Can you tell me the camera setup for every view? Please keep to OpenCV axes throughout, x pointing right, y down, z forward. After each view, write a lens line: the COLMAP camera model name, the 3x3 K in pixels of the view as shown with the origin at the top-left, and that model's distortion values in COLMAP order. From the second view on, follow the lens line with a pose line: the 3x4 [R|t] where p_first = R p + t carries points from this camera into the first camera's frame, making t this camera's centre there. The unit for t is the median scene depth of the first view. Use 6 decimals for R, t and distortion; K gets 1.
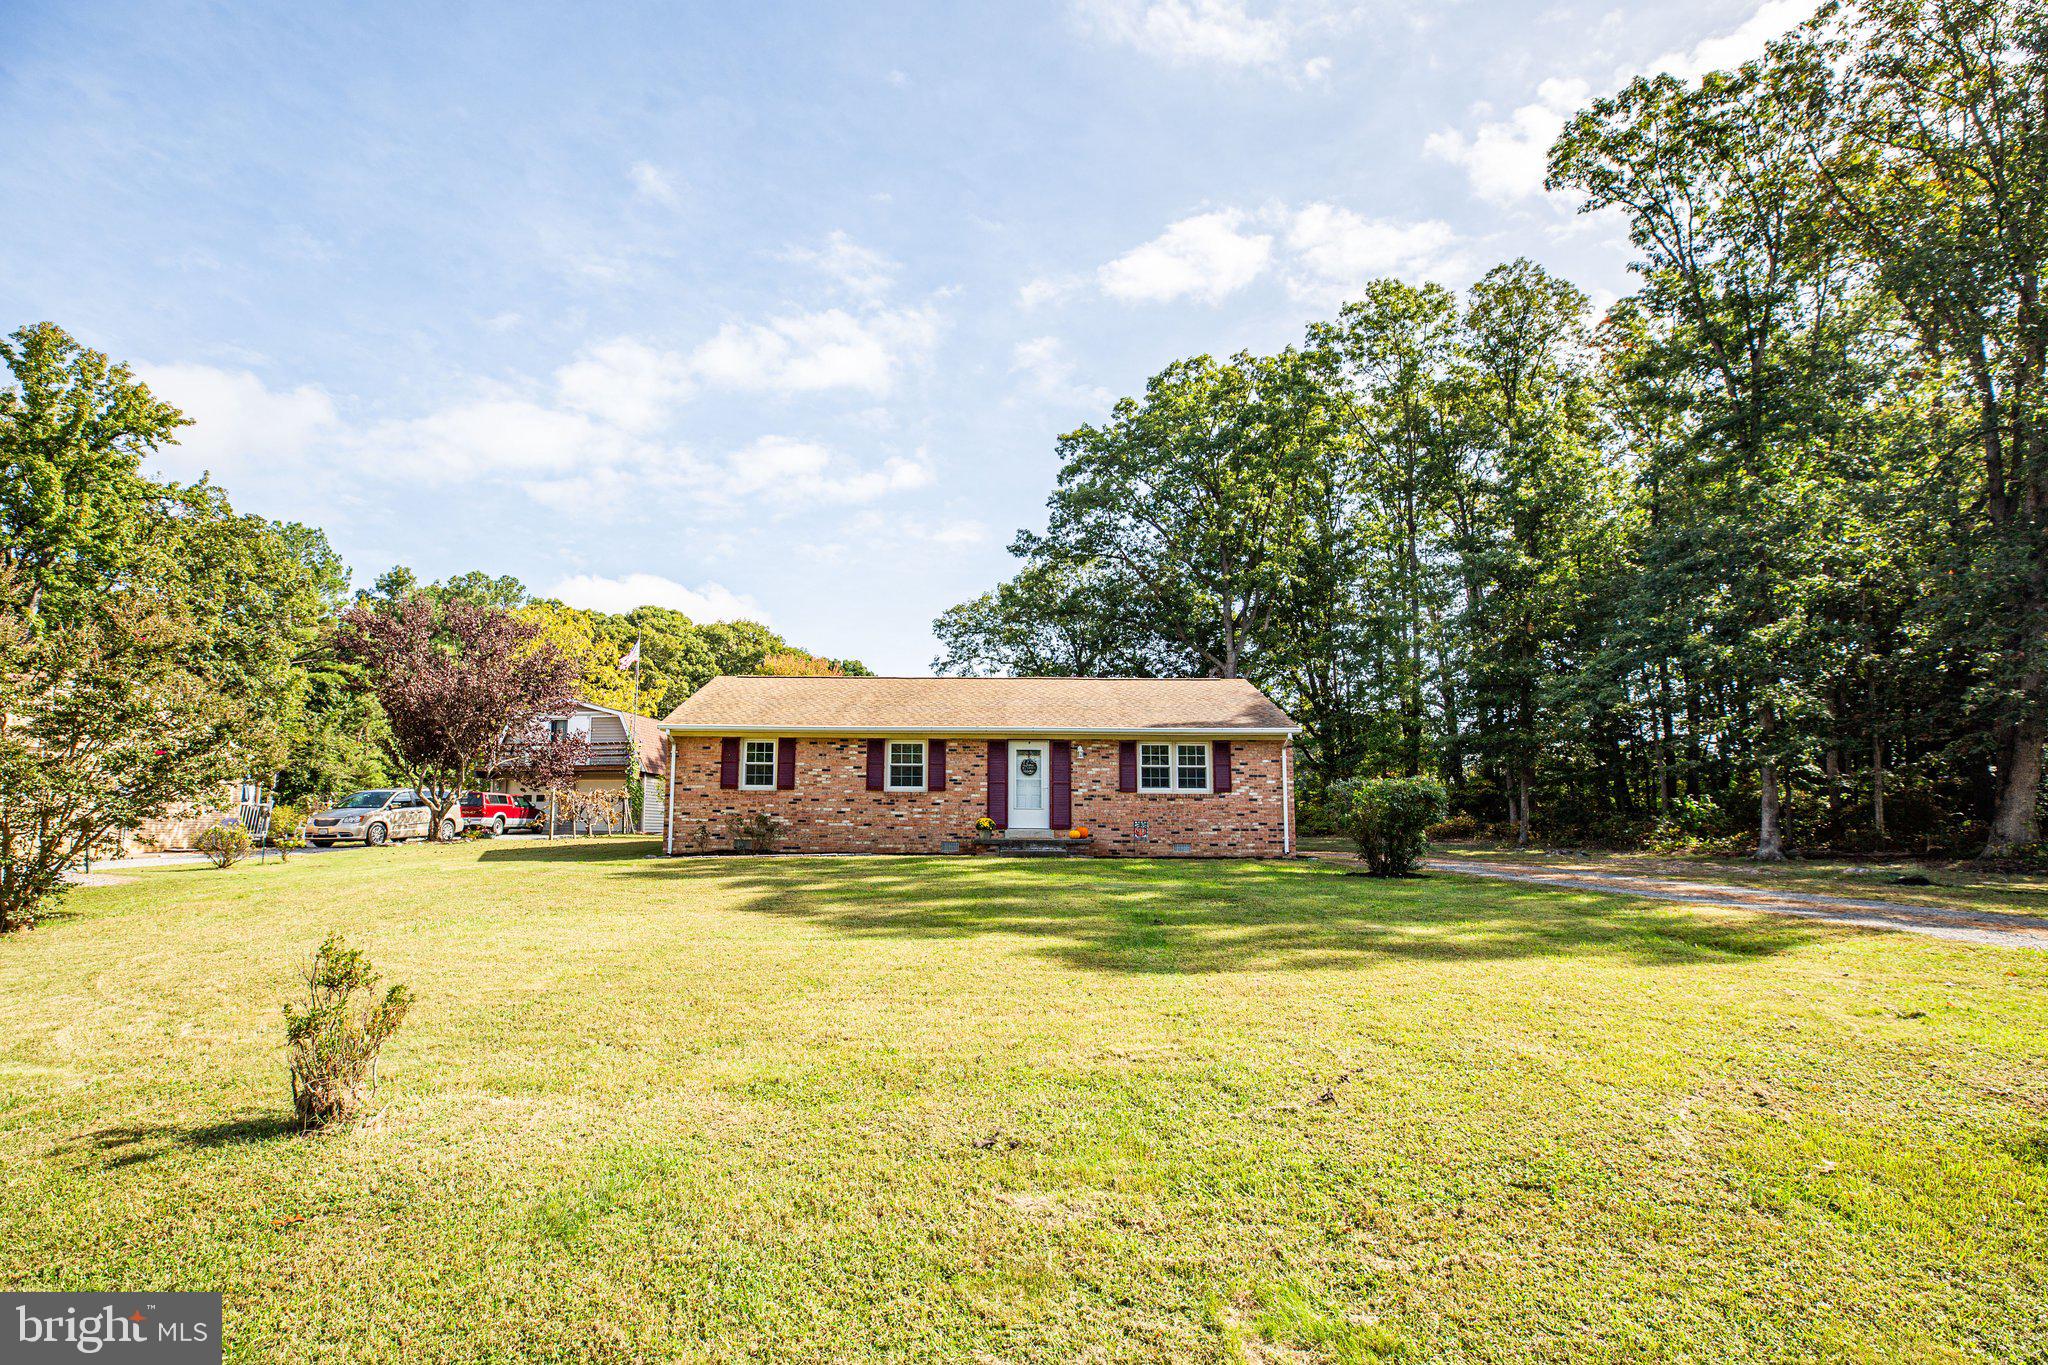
lens RADIAL K [[911.1, 0, 981.2], [0, 911.1, 693.2], [0, 0, 1]] dist [0.000370, 0.002792]
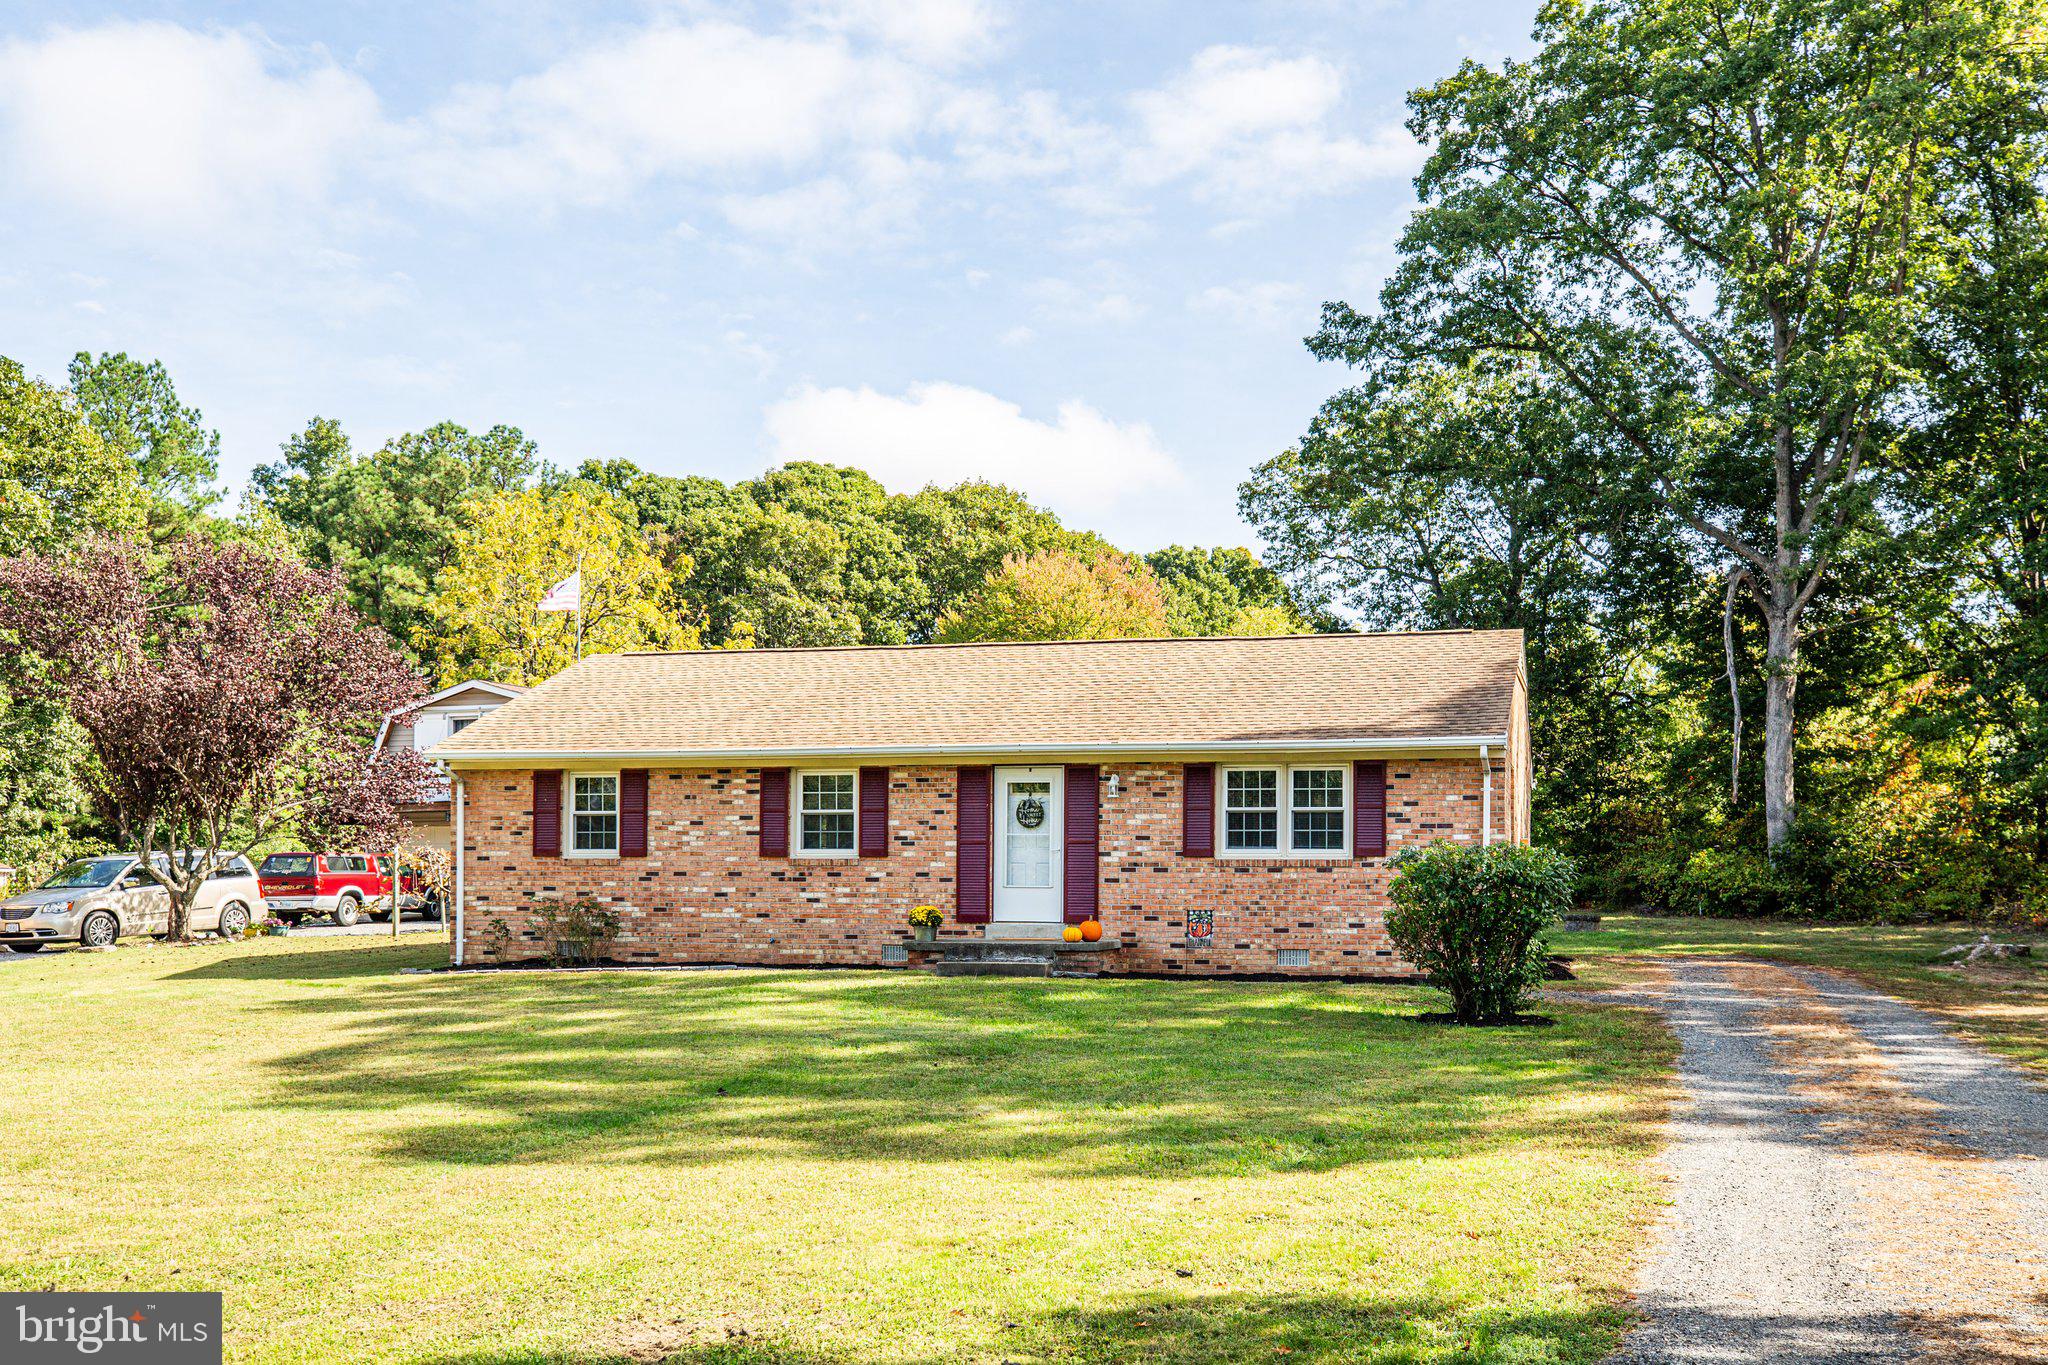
lens RADIAL K [[1897.1, 0, 1124.5], [0, 1897.1, 816.3], [0, 0, 1]] dist [0.068239, 0.000000]
pose [[0.975160, -0.013075, -0.221117, 0.368912], [0.037254, 0.993717, 0.105535, -0.039607], [0.218348, -0.111151, 0.969520, -0.129559]]
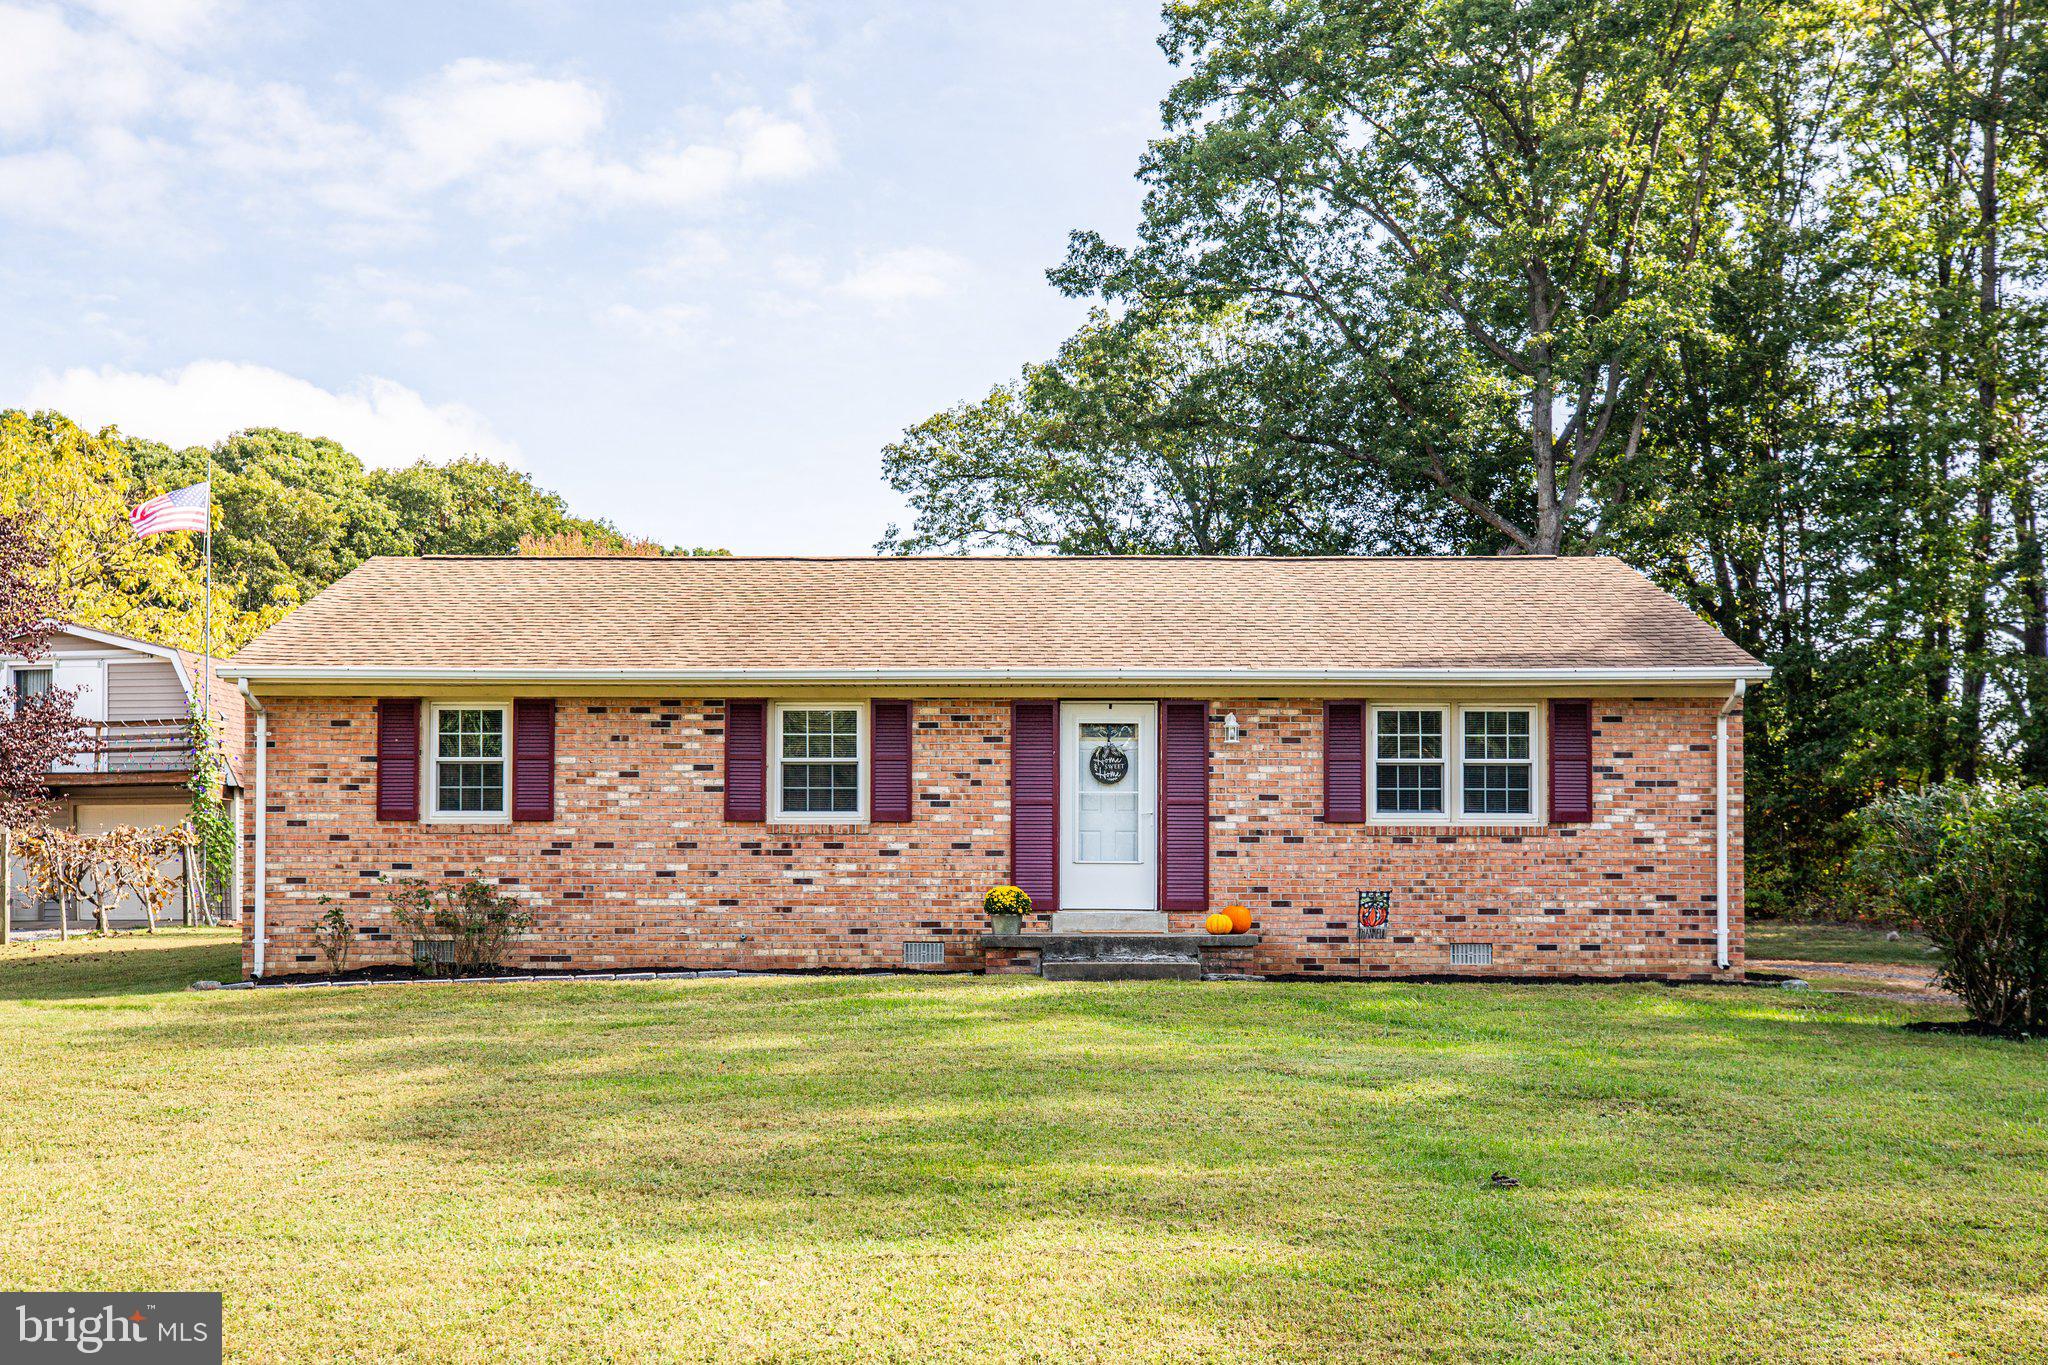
lens RADIAL K [[1897.1, 0, 987.5], [0, 1897.1, 815.6], [0, 0, 1]] dist [0.068239, 0.000000]
pose [[0.999978, -0.006584, -0.000532, -0.003638], [0.006604, 0.994709, 0.102522, 0.013678], [-0.000146, -0.102523, 0.994731, 0.122180]]
